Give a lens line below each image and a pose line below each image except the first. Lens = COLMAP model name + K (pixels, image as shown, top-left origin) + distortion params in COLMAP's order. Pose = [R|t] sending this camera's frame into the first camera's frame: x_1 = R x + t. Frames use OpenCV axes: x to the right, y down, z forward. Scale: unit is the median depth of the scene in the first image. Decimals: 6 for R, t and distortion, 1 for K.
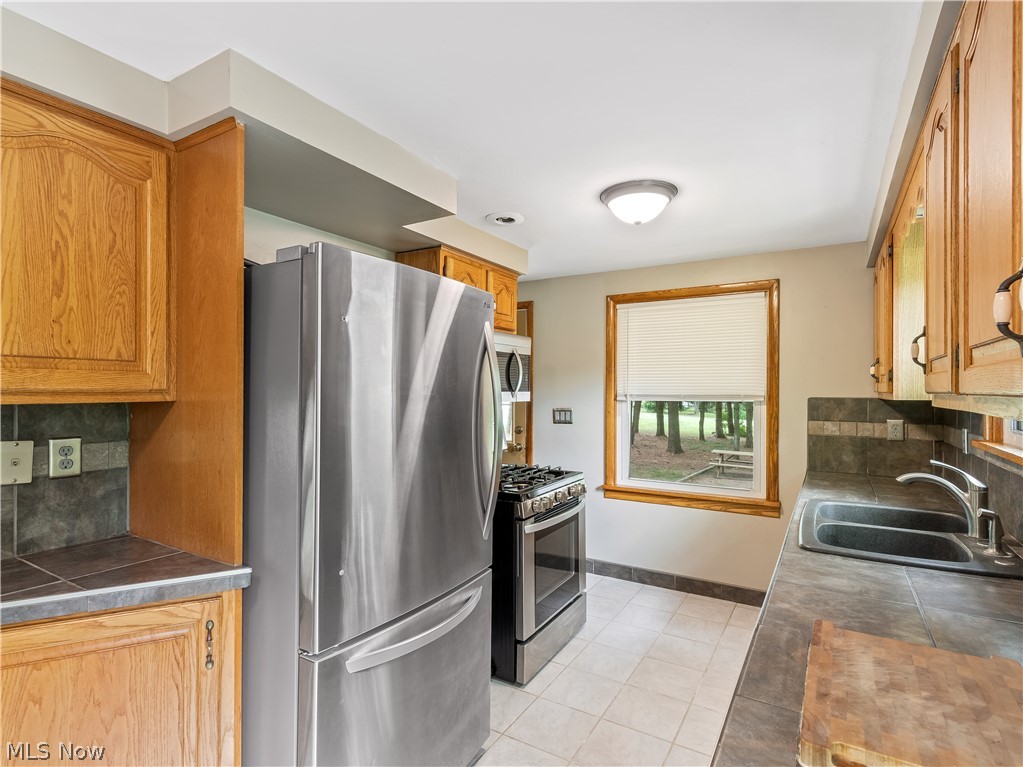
lens RADIAL K [[511.1, 0, 540.9], [0, 511.1, 392.0], [0, 0, 1]] dist [0.004381, -0.002234]
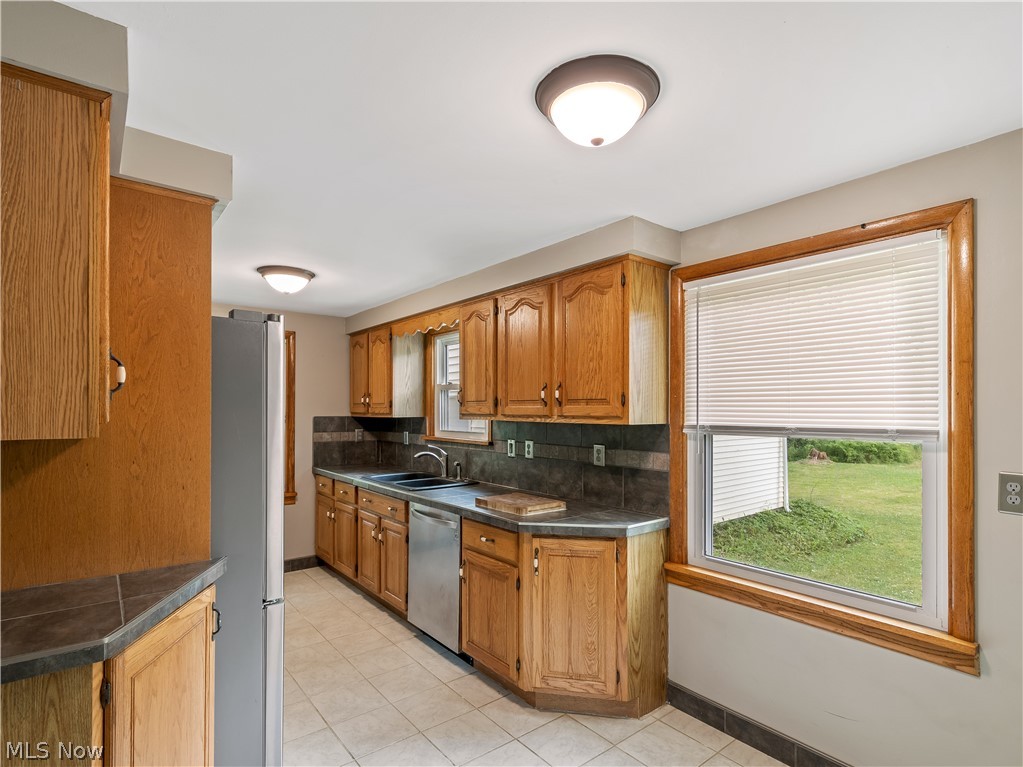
lens RADIAL K [[511.1, 0, 520.5], [0, 511.1, 412.2], [0, 0, 1]] dist [0.004381, -0.002234]
pose [[0.347247, -0.007147, 0.937746, -1.161520], [0.002635, 0.999974, 0.006646, -0.018384], [-0.937770, 0.000163, 0.347257, -0.107463]]
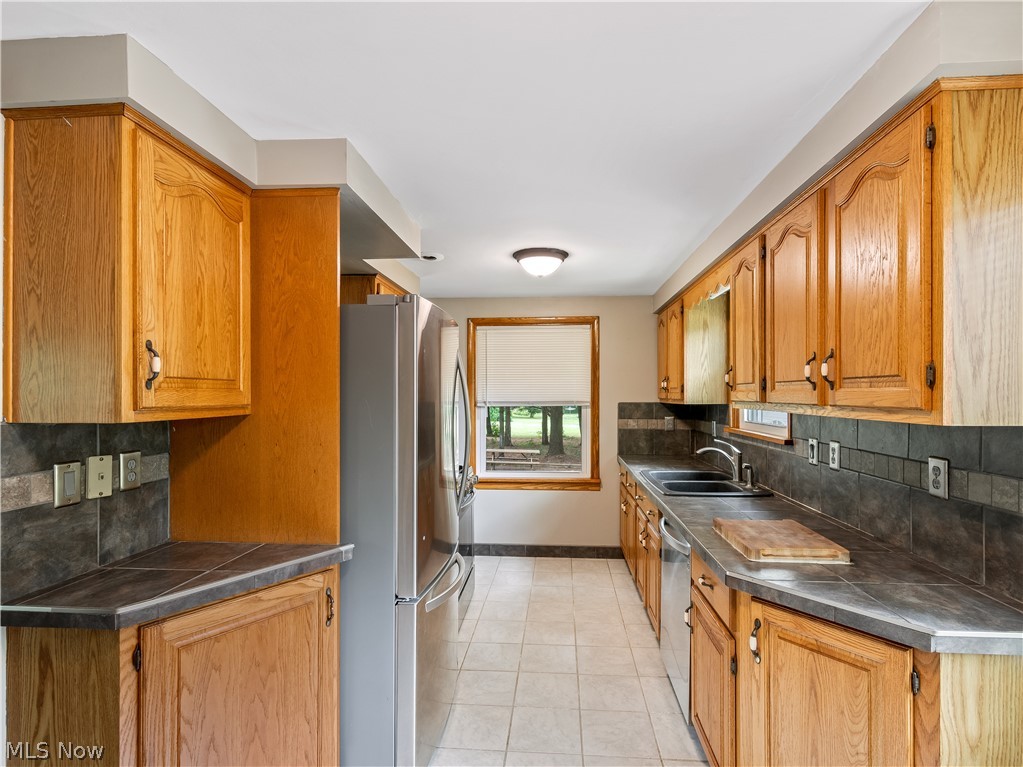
lens RADIAL K [[511.1, 0, 534.5], [0, 511.1, 396.7], [0, 0, 1]] dist [0.004381, -0.002234]
pose [[0.892049, -0.006161, 0.451897, -0.571981], [0.005602, 0.999981, 0.002574, -0.018288], [-0.451905, 0.000235, 0.892066, -0.263644]]
